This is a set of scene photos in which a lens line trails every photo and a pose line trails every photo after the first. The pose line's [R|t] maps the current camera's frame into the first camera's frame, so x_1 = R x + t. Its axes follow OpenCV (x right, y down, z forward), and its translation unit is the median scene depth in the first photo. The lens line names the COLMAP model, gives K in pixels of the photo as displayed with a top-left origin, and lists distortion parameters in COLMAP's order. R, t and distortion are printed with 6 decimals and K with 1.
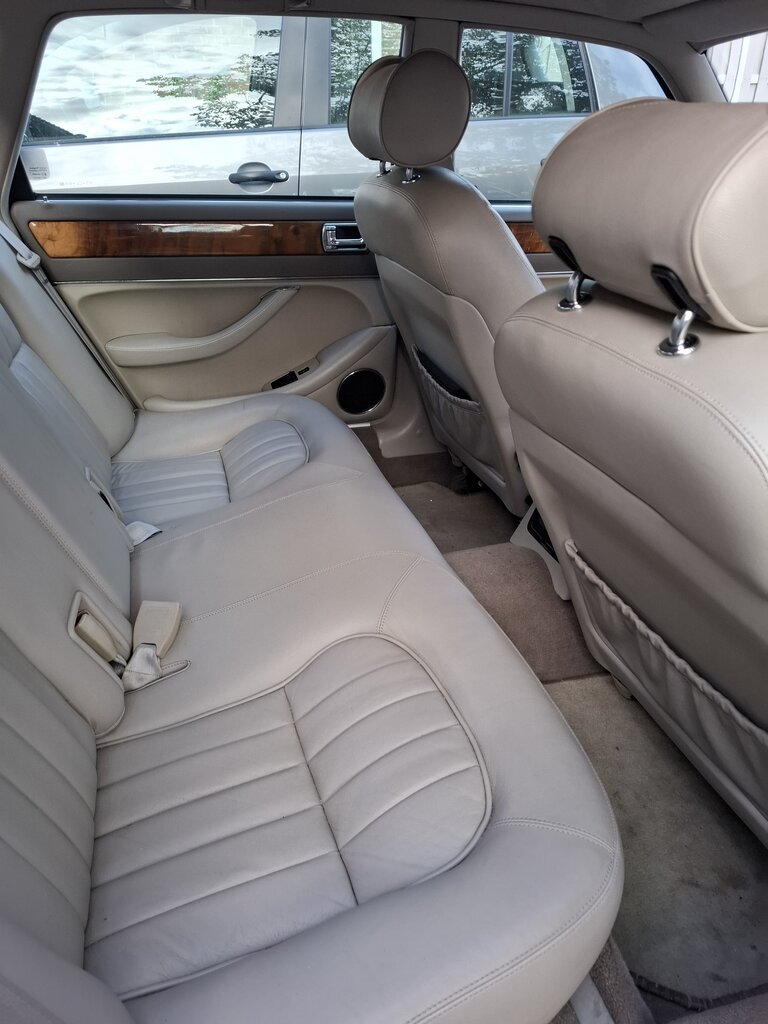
lens RADIAL K [[703.7, 0, 384.0], [0, 703.7, 512.0], [0, 0, 1]] dist [-0.018557, -0.003160]
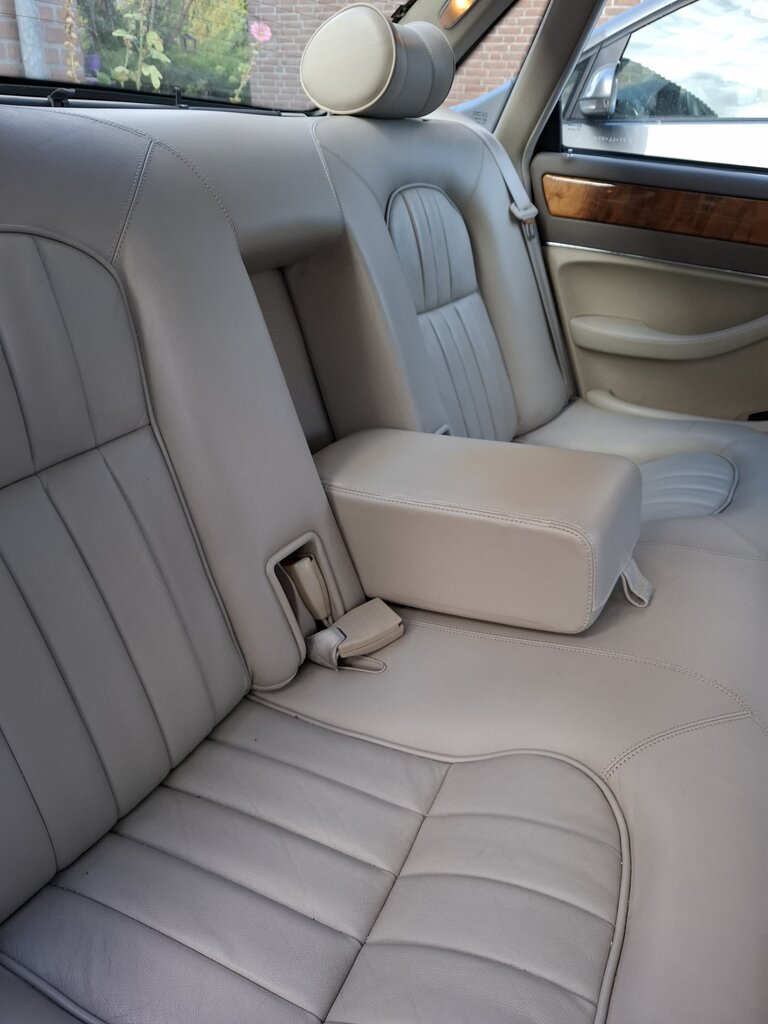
lens RADIAL K [[703.7, 0, 384.0], [0, 703.7, 512.0], [0, 0, 1]] dist [-0.018557, -0.003160]
pose [[0.682463, 0.363972, -0.633852, 0.104993], [-0.377999, 0.917978, 0.120135, -0.030808], [0.625589, 0.157607, 0.764067, 0.216716]]
